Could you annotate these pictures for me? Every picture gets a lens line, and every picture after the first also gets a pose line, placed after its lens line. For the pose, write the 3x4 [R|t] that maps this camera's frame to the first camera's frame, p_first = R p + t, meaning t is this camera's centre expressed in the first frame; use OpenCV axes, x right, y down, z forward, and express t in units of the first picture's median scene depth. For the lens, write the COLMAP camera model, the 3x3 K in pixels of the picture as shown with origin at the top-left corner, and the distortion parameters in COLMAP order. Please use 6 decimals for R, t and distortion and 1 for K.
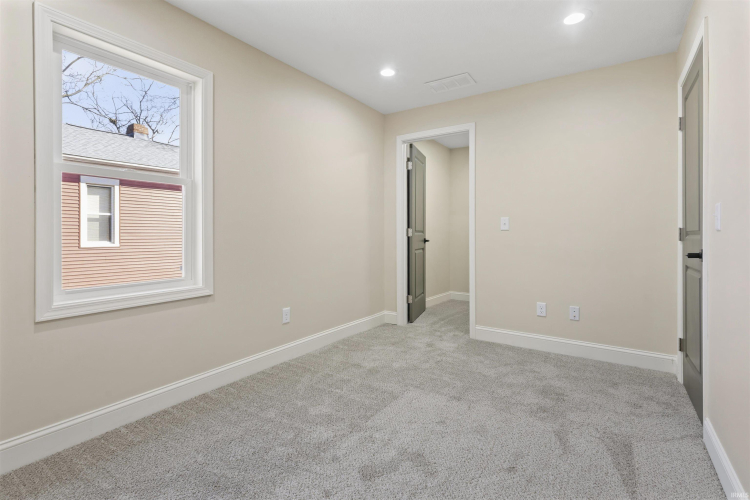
lens RADIAL K [[358.8, 0, 373.0], [0, 358.8, 230.5], [0, 0, 1]] dist [0.008082, -0.002038]
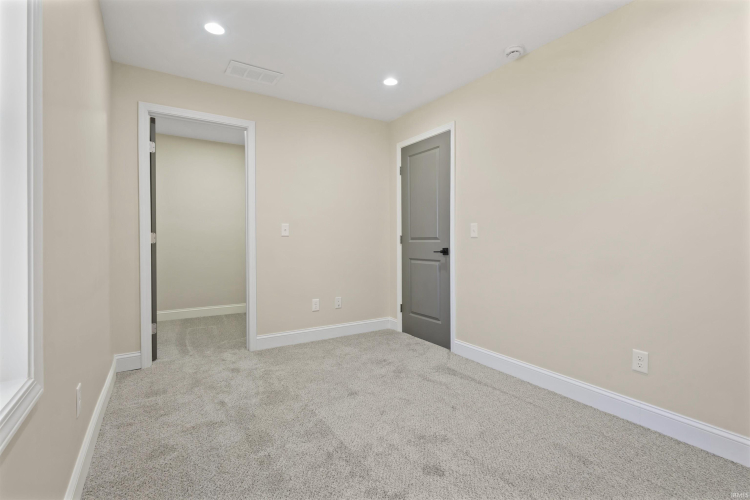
lens RADIAL K [[358.8, 0, 371.3], [0, 358.8, 242.8], [0, 0, 1]] dist [0.008082, -0.002038]
pose [[0.384888, -0.009365, 0.922916, -0.622905], [-0.007679, 0.999881, 0.013348, 0.002930], [-0.922932, -0.012224, 0.384770, 0.466917]]
